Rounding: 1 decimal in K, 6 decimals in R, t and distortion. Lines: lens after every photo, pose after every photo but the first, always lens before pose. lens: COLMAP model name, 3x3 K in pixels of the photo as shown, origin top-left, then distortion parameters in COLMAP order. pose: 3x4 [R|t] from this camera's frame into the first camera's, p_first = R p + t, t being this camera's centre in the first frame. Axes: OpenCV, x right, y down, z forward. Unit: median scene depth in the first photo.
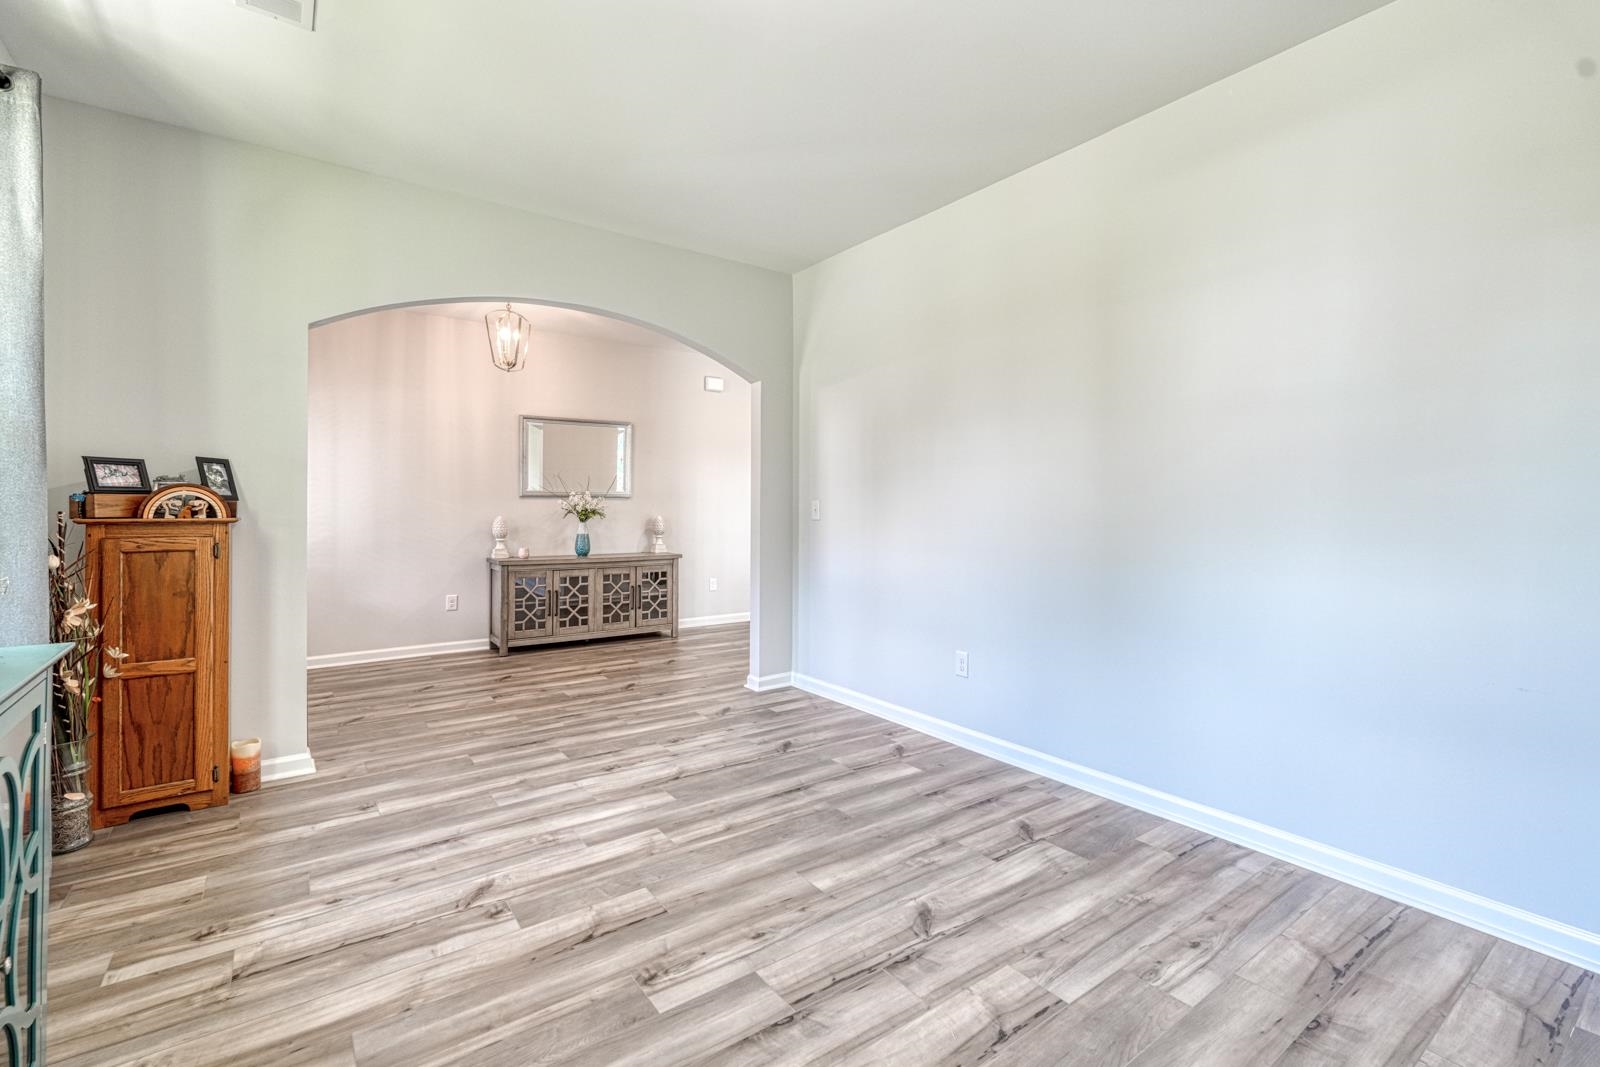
lens RADIAL K [[709.7, 0, 804.9], [0, 709.7, 505.3], [0, 0, 1]] dist [0.000798, 0.000638]
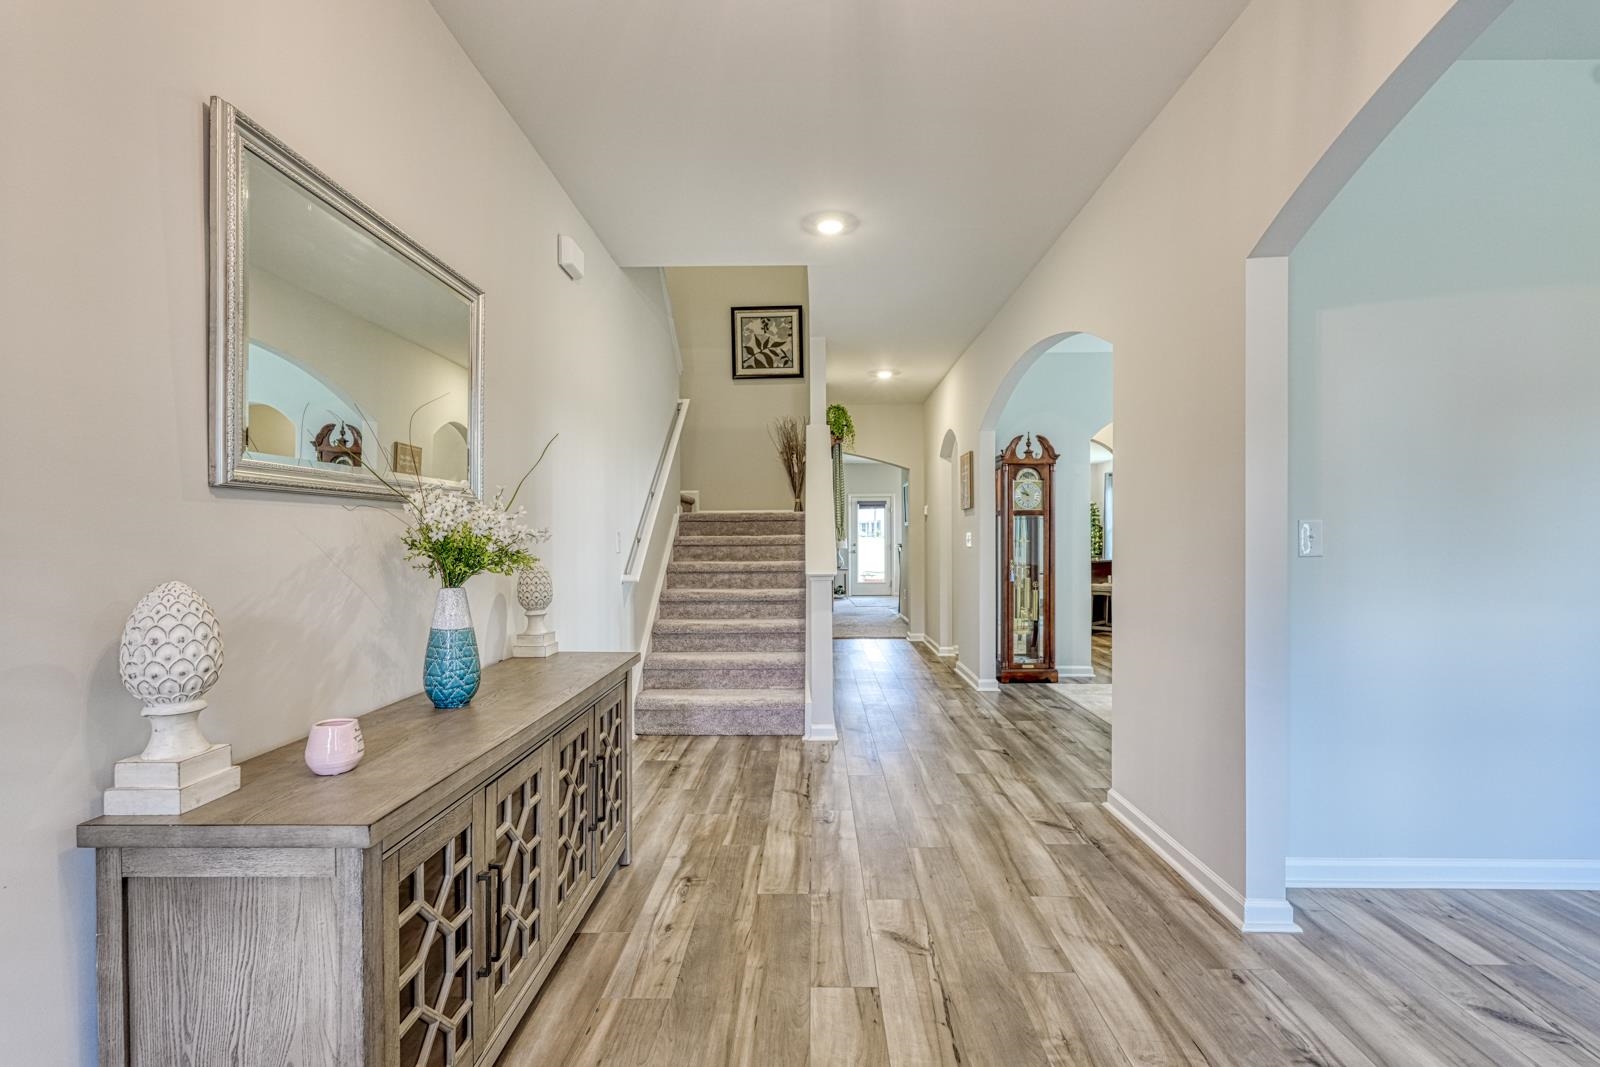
lens RADIAL K [[699.6, 0, 803.6], [0, 699.6, 529.4], [0, 0, 1]] dist [-0.000287, 0.000575]
pose [[0.594904, -0.000074, 0.803797, -0.987691], [0.000954, 0.999999, -0.000613, 0.003280], [-0.803796, 0.001131, 0.594903, 1.564686]]
